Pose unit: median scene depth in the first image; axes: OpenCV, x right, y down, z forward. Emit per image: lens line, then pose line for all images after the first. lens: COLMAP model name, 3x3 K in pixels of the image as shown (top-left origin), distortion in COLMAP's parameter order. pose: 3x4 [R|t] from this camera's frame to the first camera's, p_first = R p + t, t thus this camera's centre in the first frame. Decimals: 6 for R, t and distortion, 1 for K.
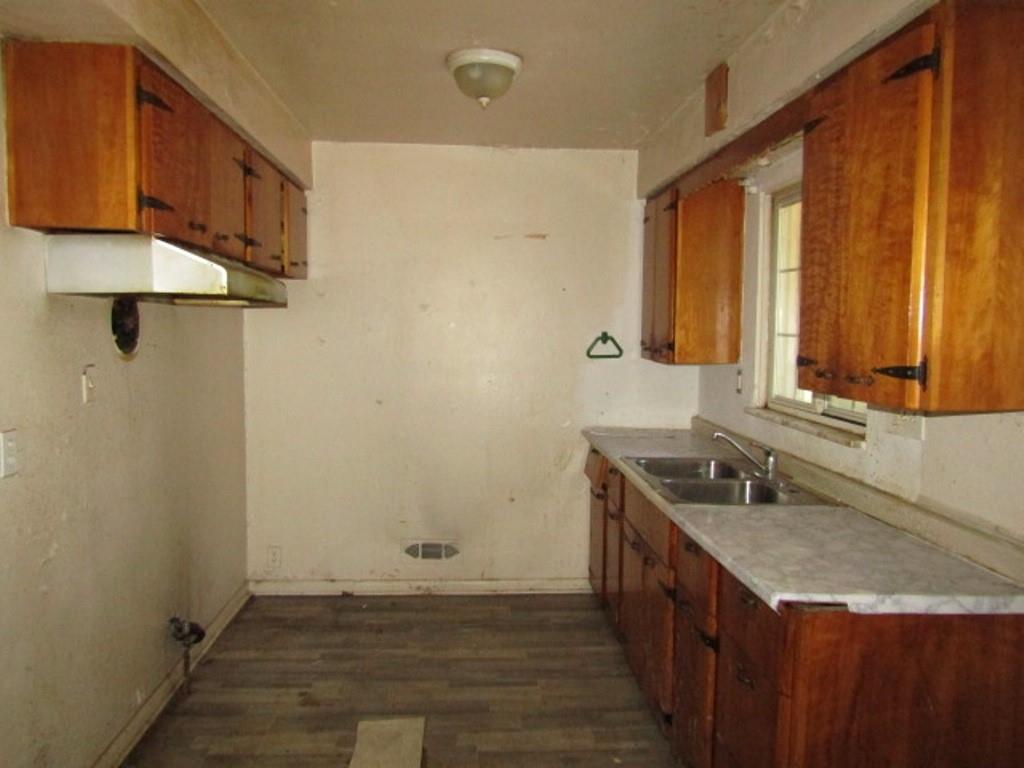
lens RADIAL K [[769.9, 0, 512.0], [0, 769.9, 384.0], [0, 0, 1]] dist [-0.011215, -0.000026]
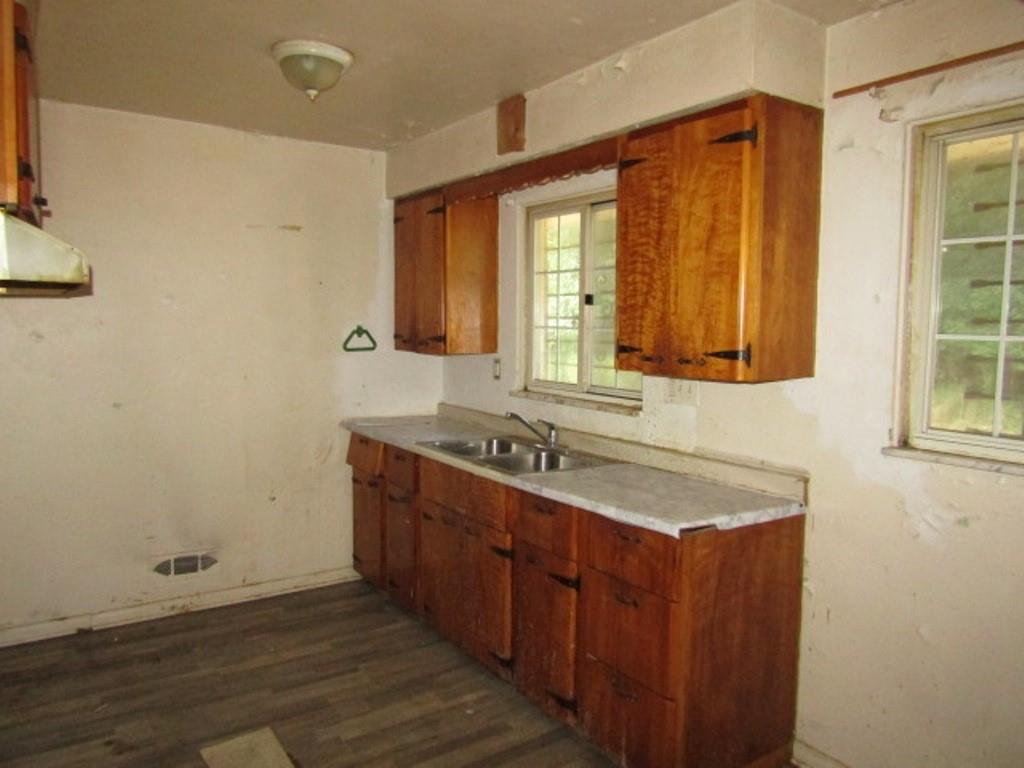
lens RADIAL K [[781.2, 0, 512.0], [0, 781.2, 384.0], [0, 0, 1]] dist [-0.009321, 0.001427]
pose [[0.842127, -0.039737, 0.537813, -0.367730], [0.035443, 0.999204, 0.018330, -0.001774], [-0.538113, 0.003625, 0.842865, 0.012278]]
